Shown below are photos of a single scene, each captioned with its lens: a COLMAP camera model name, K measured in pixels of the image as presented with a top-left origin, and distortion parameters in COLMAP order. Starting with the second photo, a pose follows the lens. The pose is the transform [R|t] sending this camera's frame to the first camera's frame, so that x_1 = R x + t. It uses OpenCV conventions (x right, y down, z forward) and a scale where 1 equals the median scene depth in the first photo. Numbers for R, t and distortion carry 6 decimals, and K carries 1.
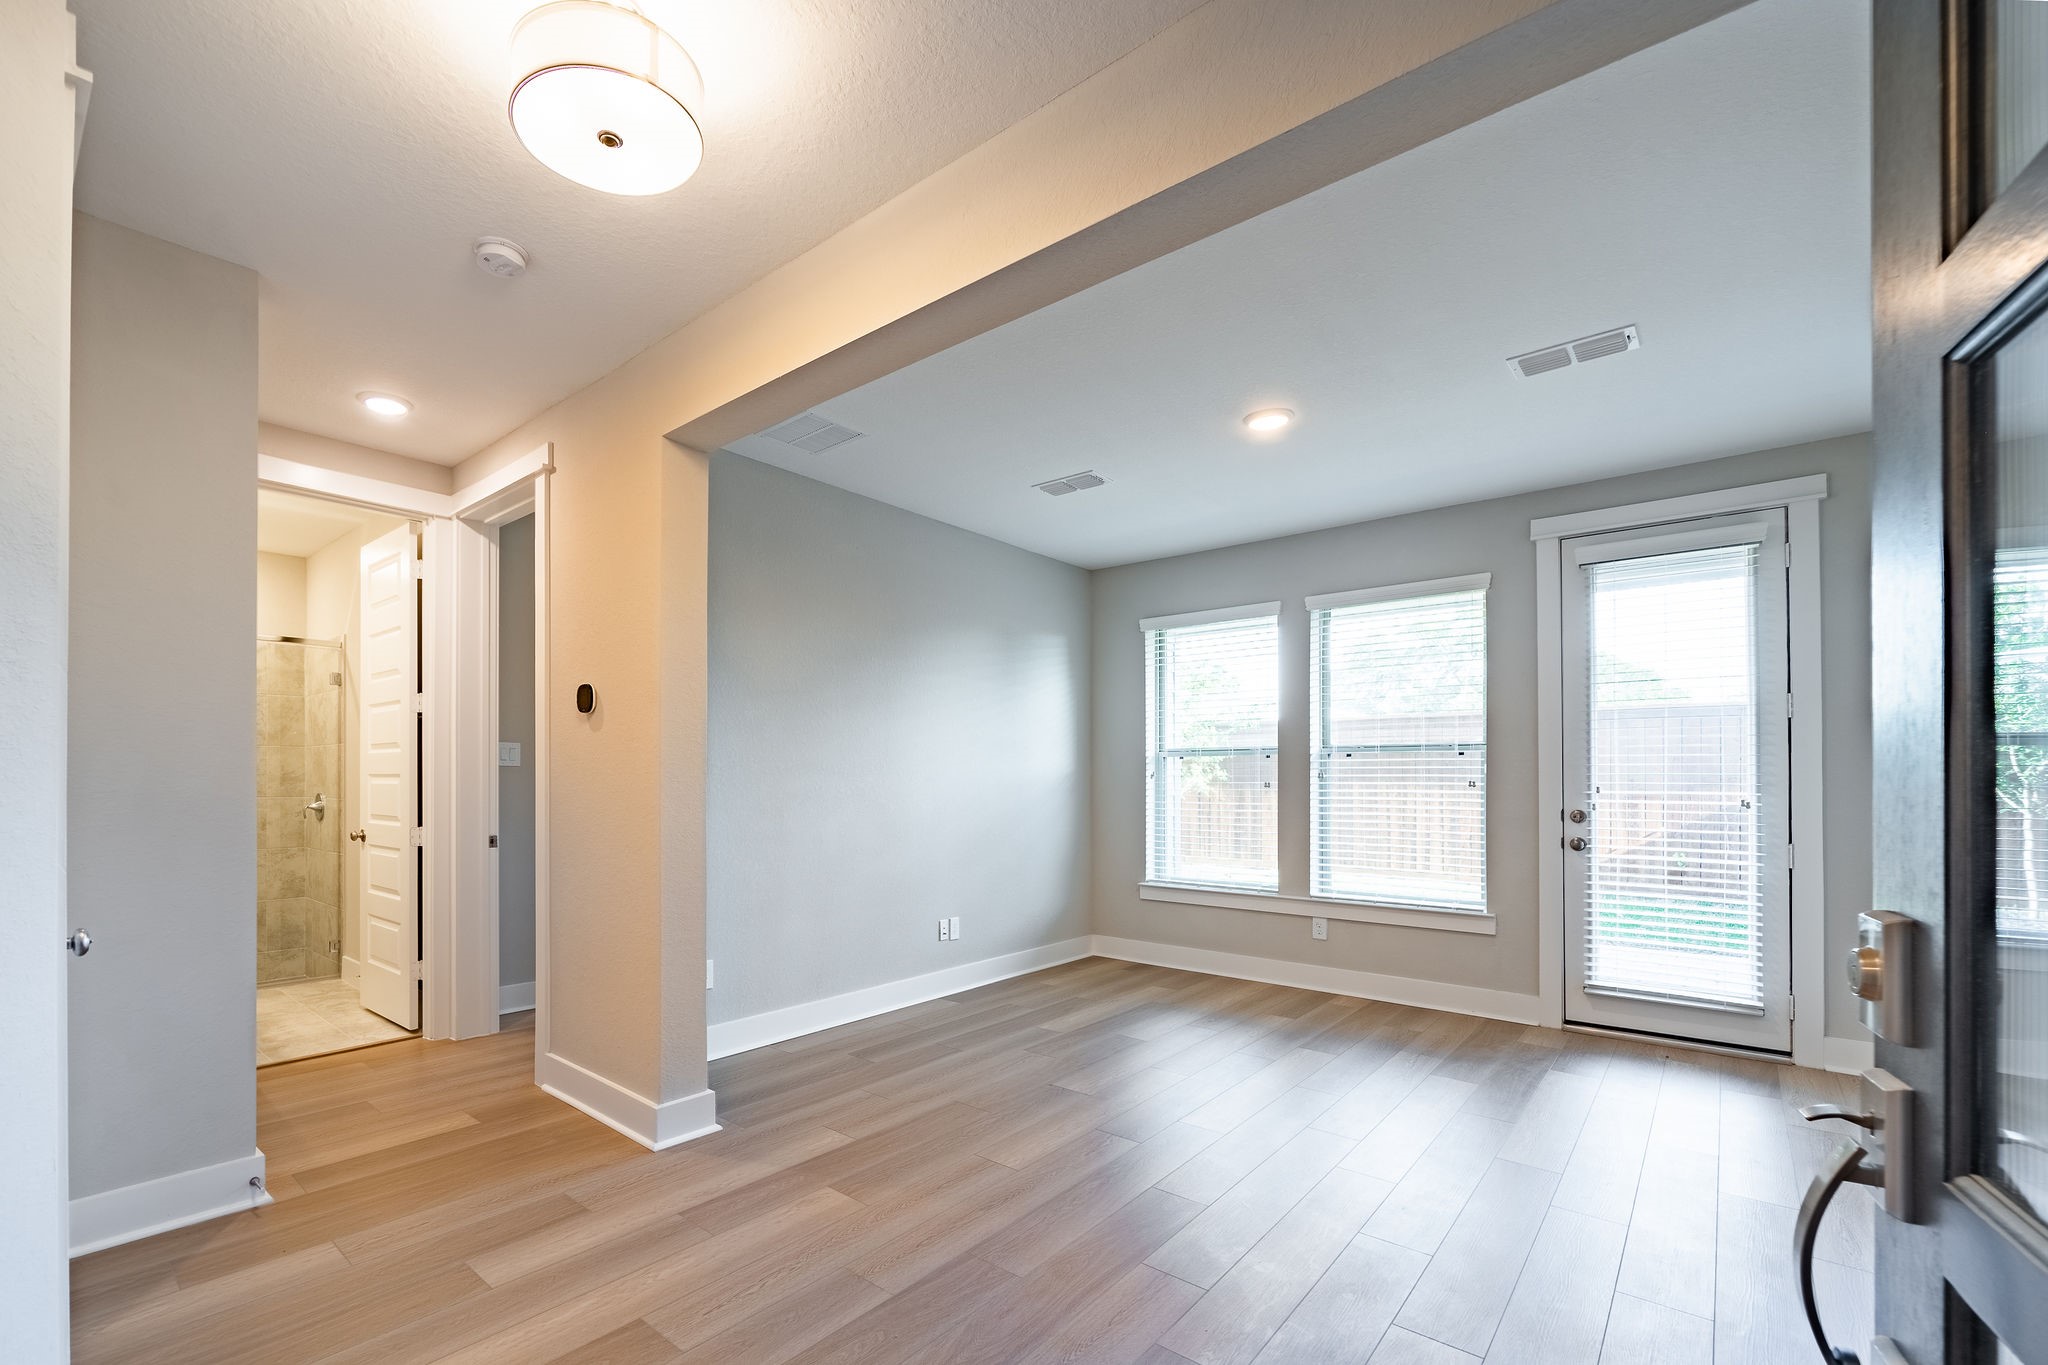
lens RADIAL K [[865.3, 0, 921.7], [0, 865.3, 768.7], [0, 0, 1]] dist [-0.004422, -0.000781]
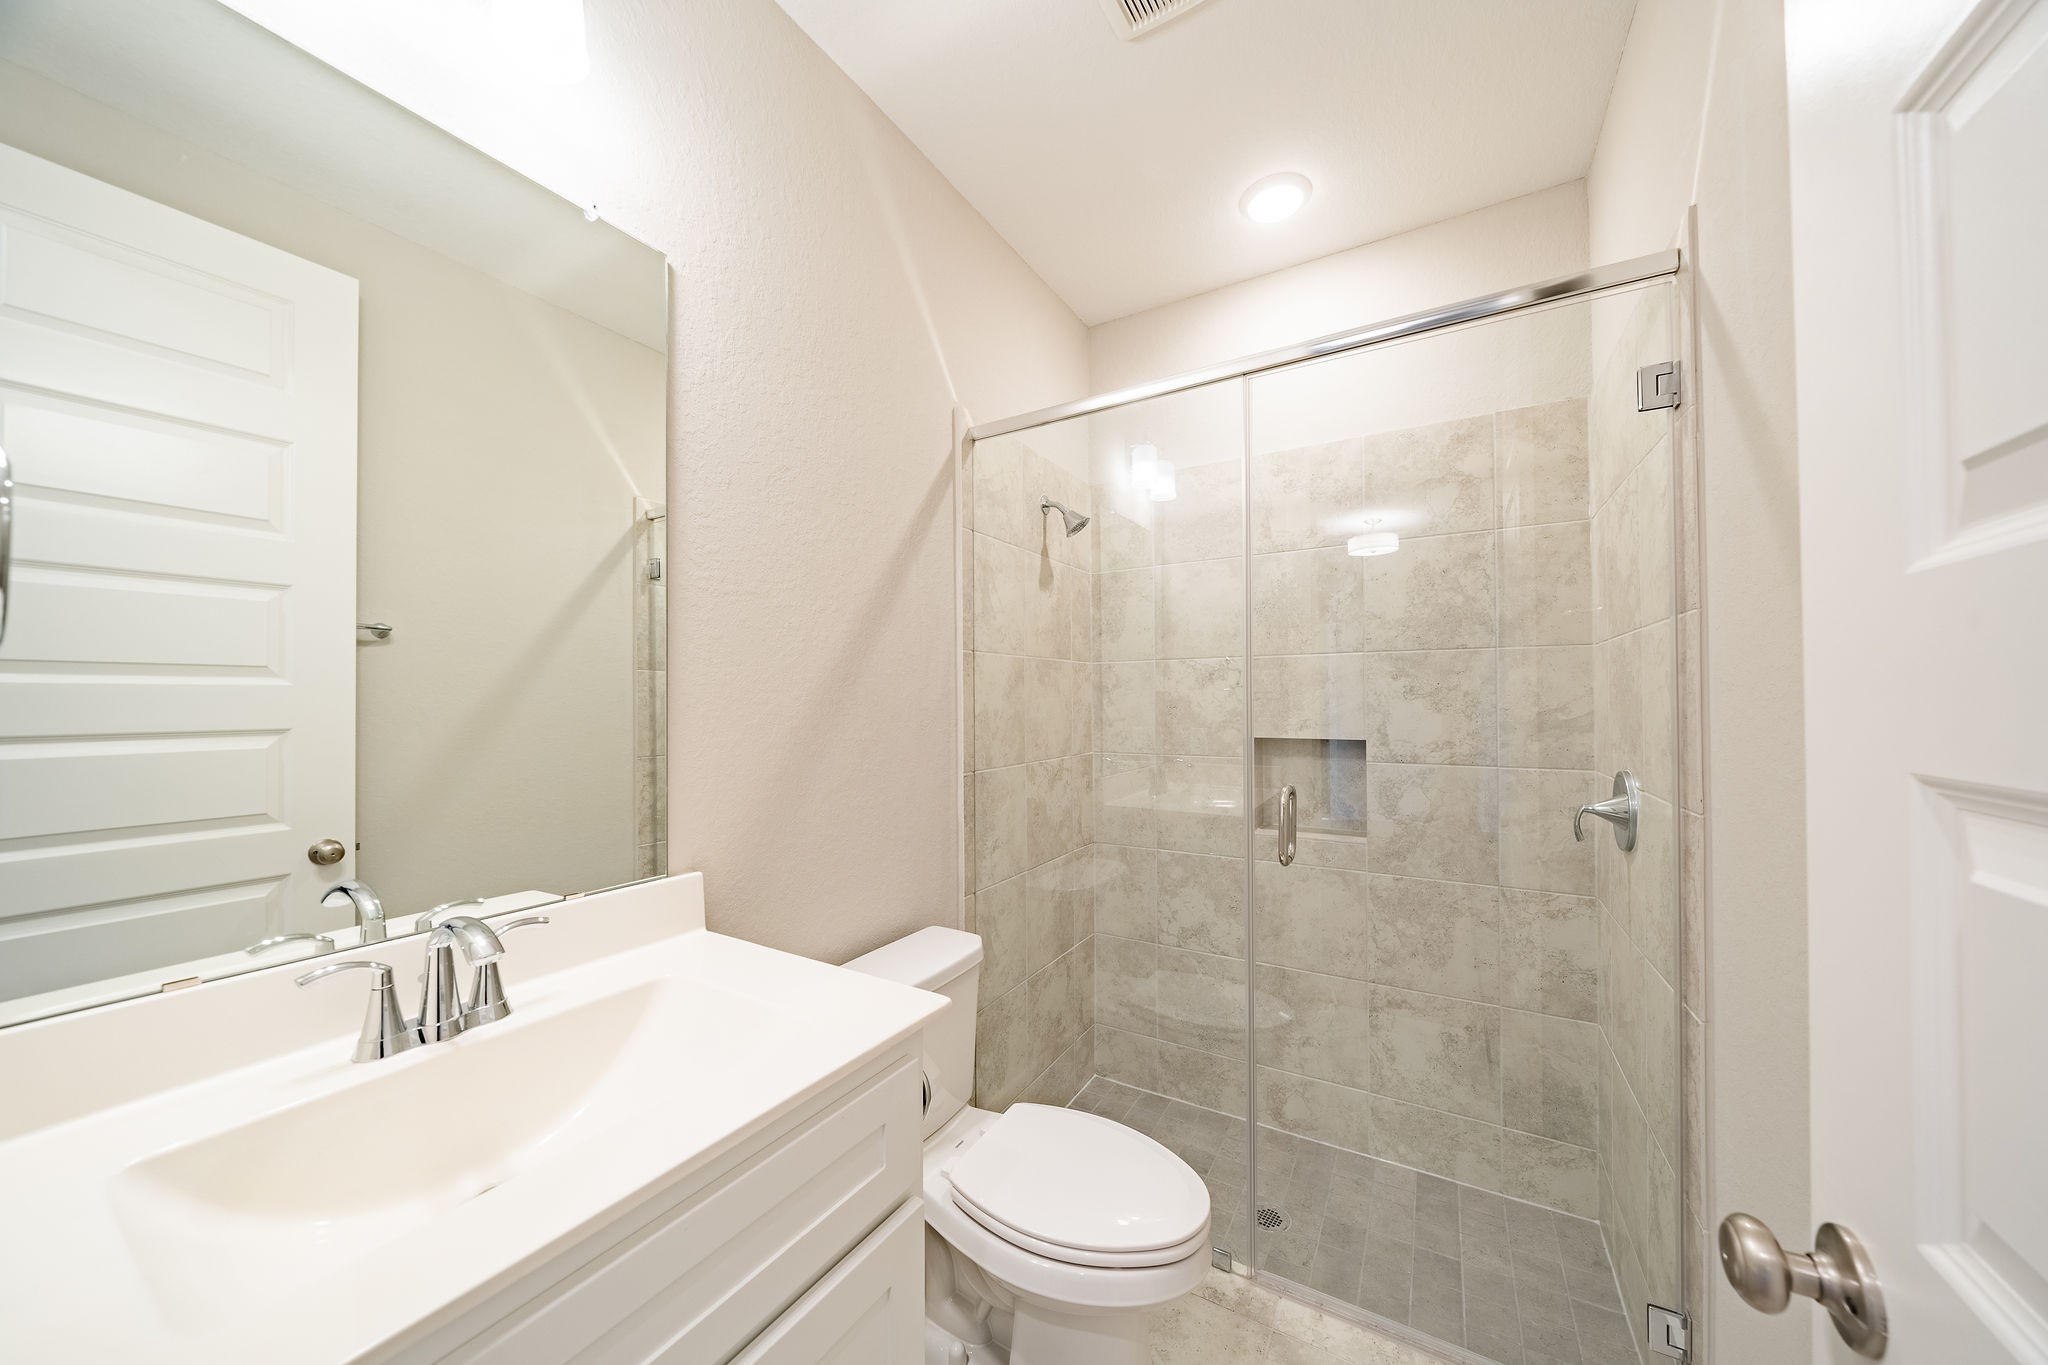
lens RADIAL K [[714.2, 0, 1029.5], [0, 714.2, 692.0], [0, 0, 1]] dist [-0.002971, 0.000062]
pose [[0.207744, -0.014447, -0.978077, -0.275956], [0.002228, 0.999895, -0.014296, 0.000014], [0.978181, 0.000791, 0.207754, 0.418146]]
